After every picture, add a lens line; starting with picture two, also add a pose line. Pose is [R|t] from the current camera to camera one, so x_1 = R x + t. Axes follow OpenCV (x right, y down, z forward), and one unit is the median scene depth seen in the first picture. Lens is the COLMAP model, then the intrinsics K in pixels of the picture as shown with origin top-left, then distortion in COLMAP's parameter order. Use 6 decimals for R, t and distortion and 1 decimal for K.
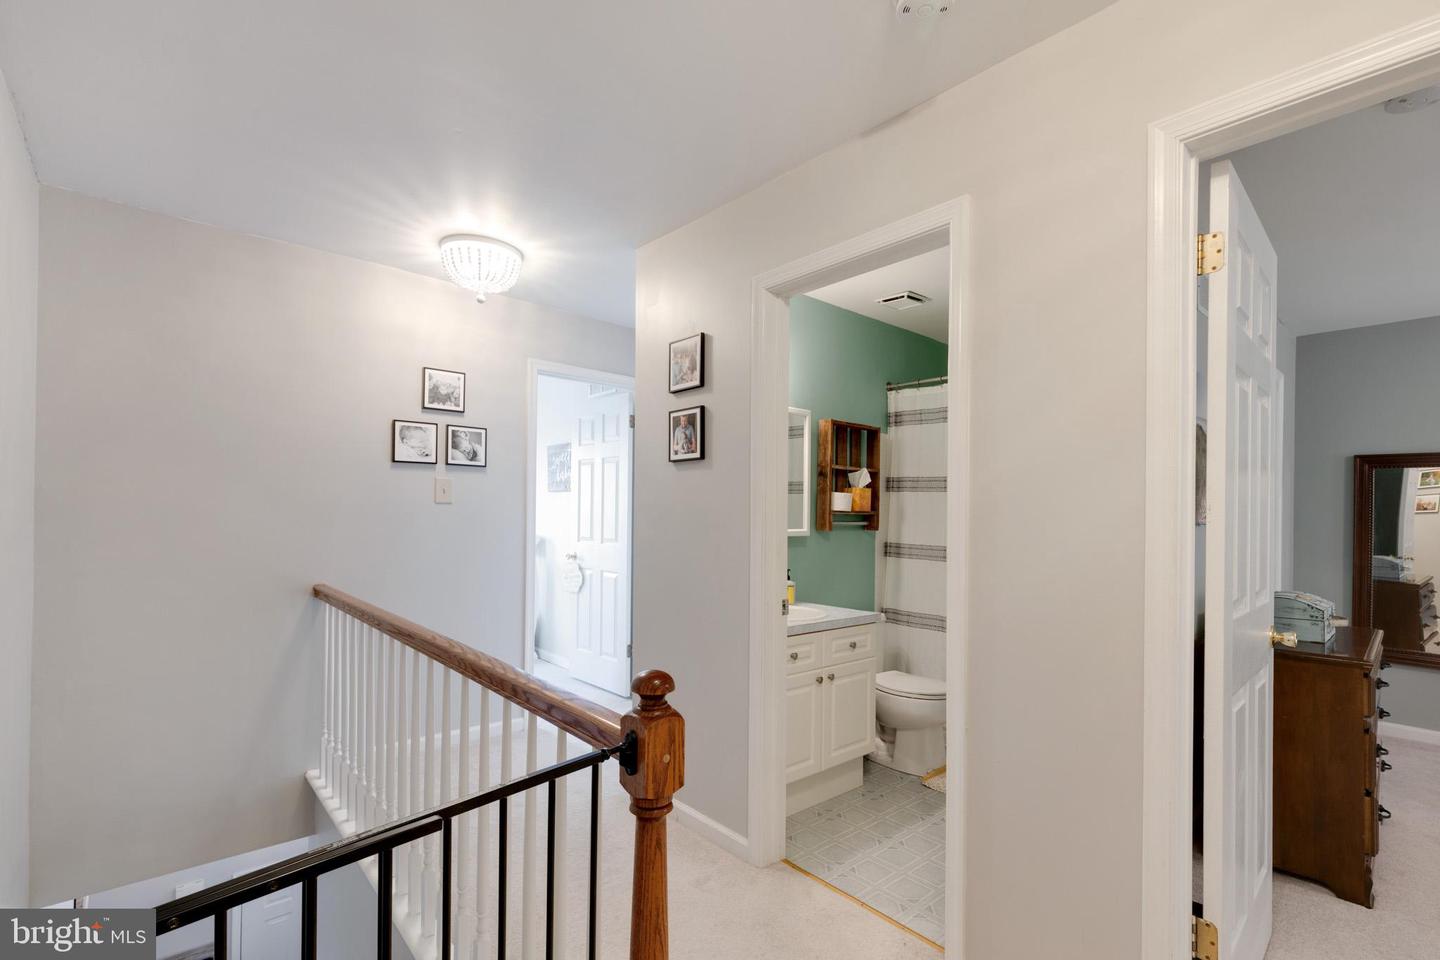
lens RADIAL K [[666.9, 0, 715.3], [0, 666.9, 503.5], [0, 0, 1]] dist [0.011597, -0.000350]
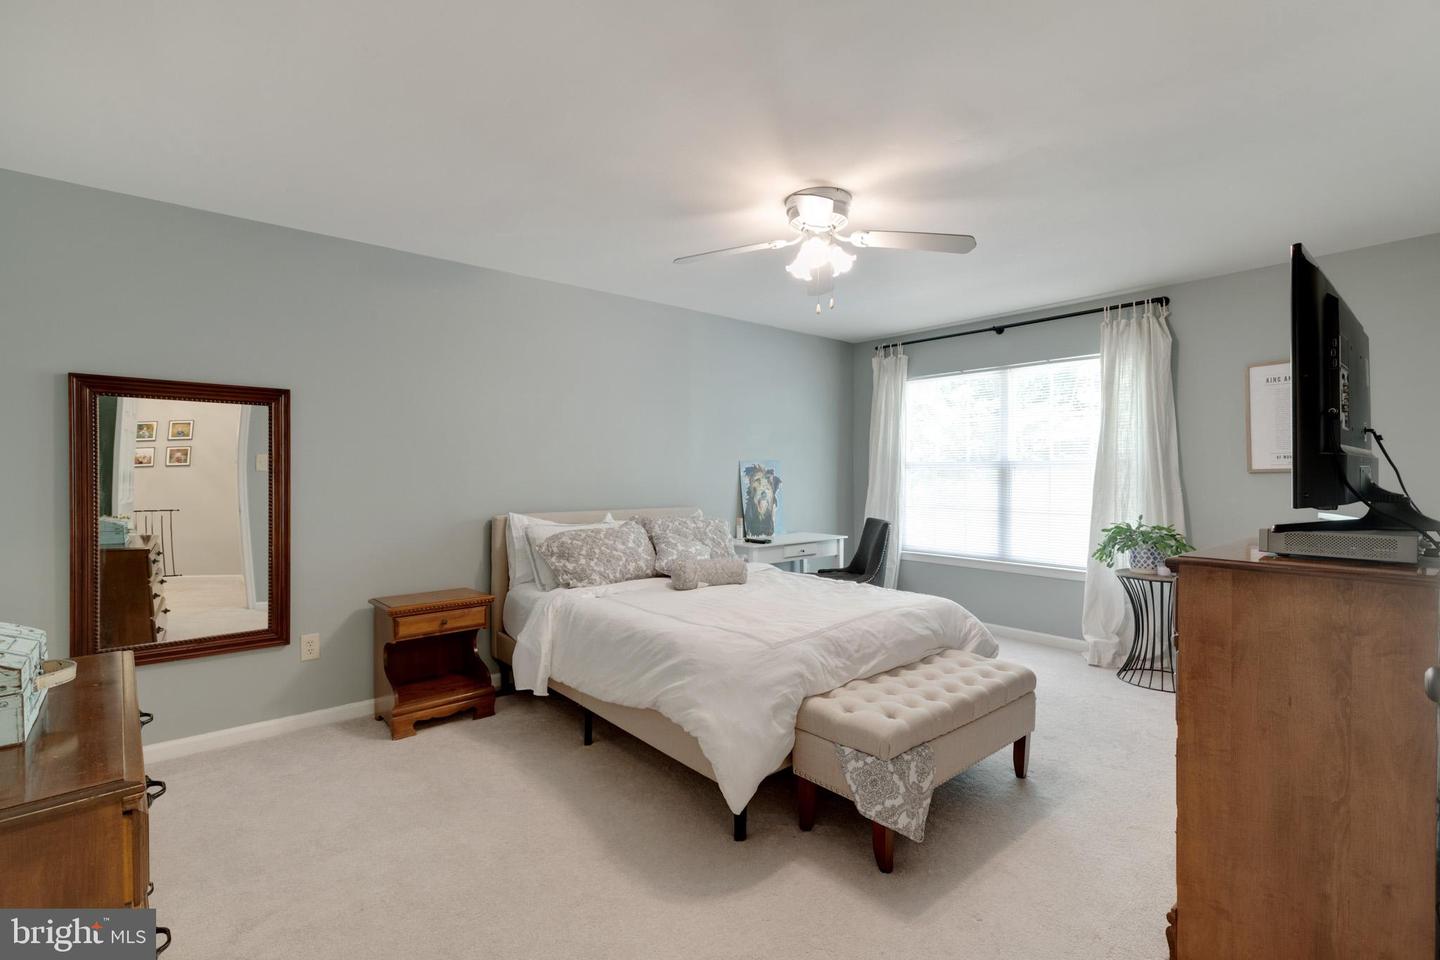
lens RADIAL K [[655.2, 0, 720.0], [0, 655.2, 480.0], [0, 0, 1]] dist [0.000845, 0.000014]
pose [[0.023730, -0.025290, 0.999398, 0.389567], [0.001836, 0.999679, 0.025253, 0.025632], [-0.999717, 0.001236, 0.023769, 0.424517]]
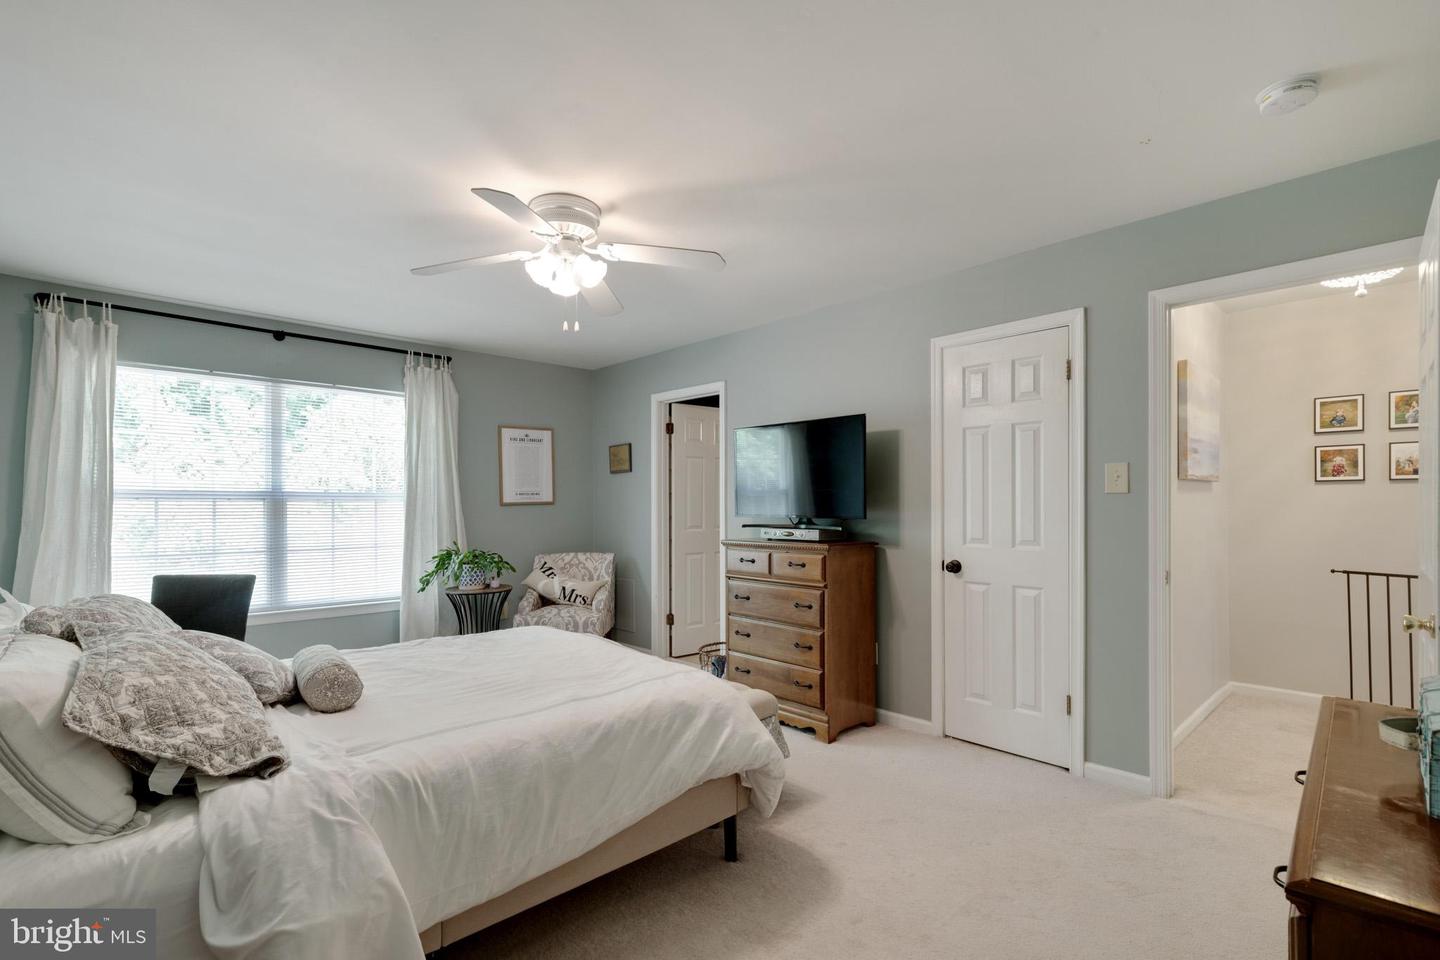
lens RADIAL K [[666.9, 0, 715.3], [0, 666.9, 503.5], [0, 0, 1]] dist [0.011597, -0.000350]
pose [[-0.999315, -0.012750, -0.034748, 1.032753], [-0.012694, 0.999918, -0.001835, 0.035133], [0.034769, -0.001393, -0.999394, 1.059198]]
